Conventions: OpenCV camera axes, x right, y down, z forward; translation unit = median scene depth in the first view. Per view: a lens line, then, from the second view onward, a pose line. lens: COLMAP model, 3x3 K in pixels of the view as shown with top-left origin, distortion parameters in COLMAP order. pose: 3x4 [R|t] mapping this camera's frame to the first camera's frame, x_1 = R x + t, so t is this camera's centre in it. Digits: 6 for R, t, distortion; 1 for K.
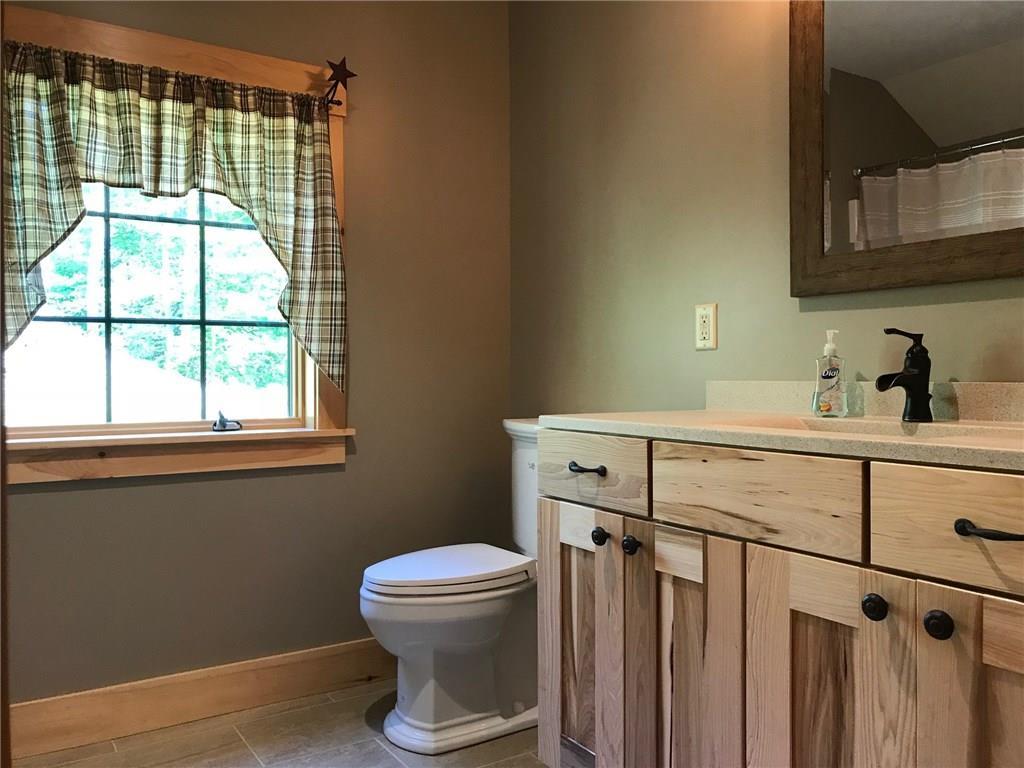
lens RADIAL K [[850.5, 0, 512.0], [0, 850.5, 384.0], [0, 0, 1]] dist [0.058325, -0.059024]
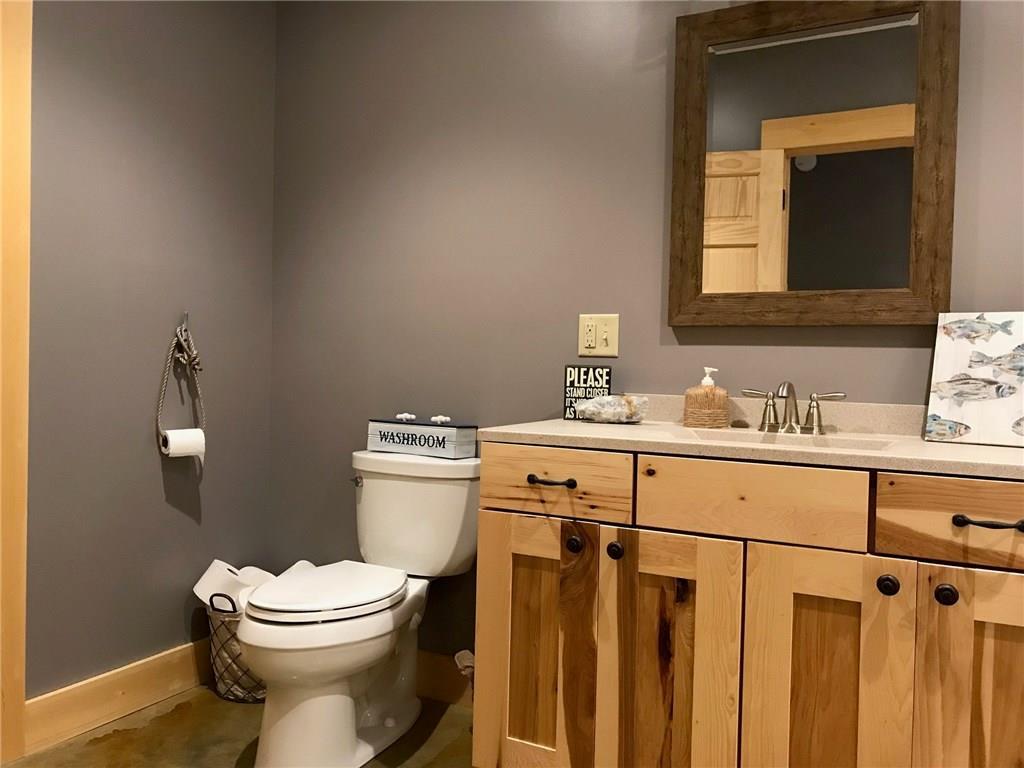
lens RADIAL K [[850.5, 0, 512.0], [0, 850.5, 384.0], [0, 0, 1]] dist [0.058325, -0.059024]
pose [[0.872284, 0.005616, 0.488967, -0.631770], [-0.014077, 0.999808, 0.013630, -0.047887], [-0.488797, -0.018772, 0.872196, 0.130311]]
